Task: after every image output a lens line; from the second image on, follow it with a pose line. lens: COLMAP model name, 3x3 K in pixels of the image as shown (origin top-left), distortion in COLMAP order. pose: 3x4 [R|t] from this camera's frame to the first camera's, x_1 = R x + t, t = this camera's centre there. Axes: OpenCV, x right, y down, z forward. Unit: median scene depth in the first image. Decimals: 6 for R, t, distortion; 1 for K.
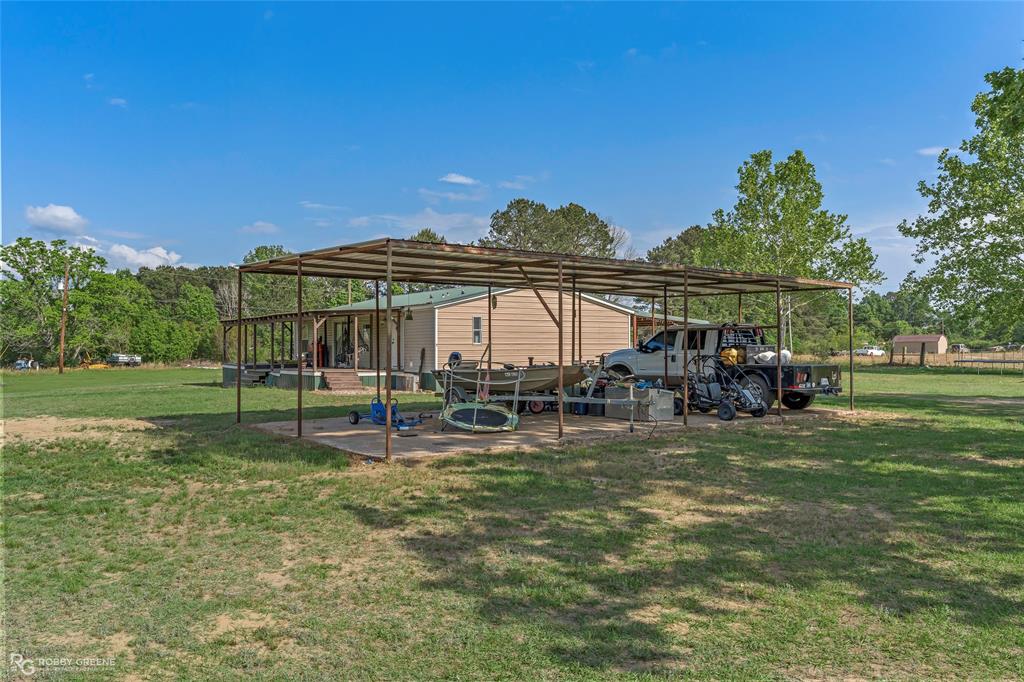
lens RADIAL K [[776.7, 0, 515.1], [0, 776.7, 343.4], [0, 0, 1]] dist [-0.014732, -0.000736]
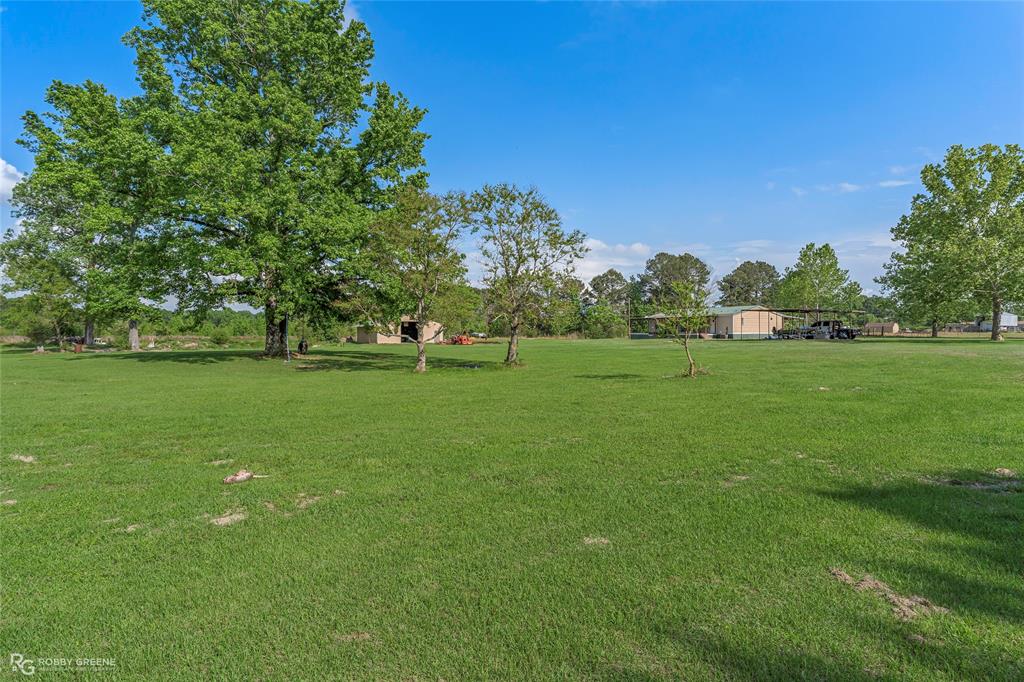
lens RADIAL K [[558.3, 0, 511.1], [0, 558.3, 345.4], [0, 0, 1]] dist [-0.000100, -0.000354]
pose [[0.994549, 0.001748, -0.104251, -0.396687], [0.001186, 0.999605, 0.028075, 0.008579], [0.104259, -0.028045, 0.994155, -0.762114]]
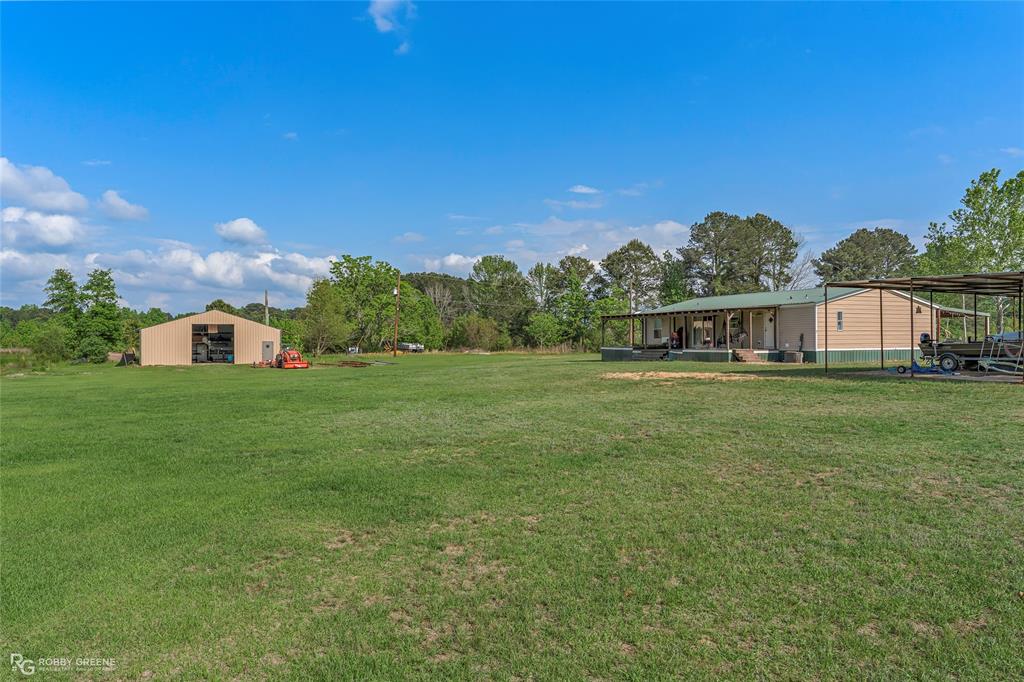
lens RADIAL K [[695.0, 0, 505.9], [0, 695.0, 335.7], [0, 0, 1]] dist [0.000404, -0.005592]
pose [[0.983027, -0.002253, -0.183446, -0.205726], [0.002018, 0.999997, -0.001472, 0.005185], [0.183449, 0.001077, 0.983029, -0.177158]]
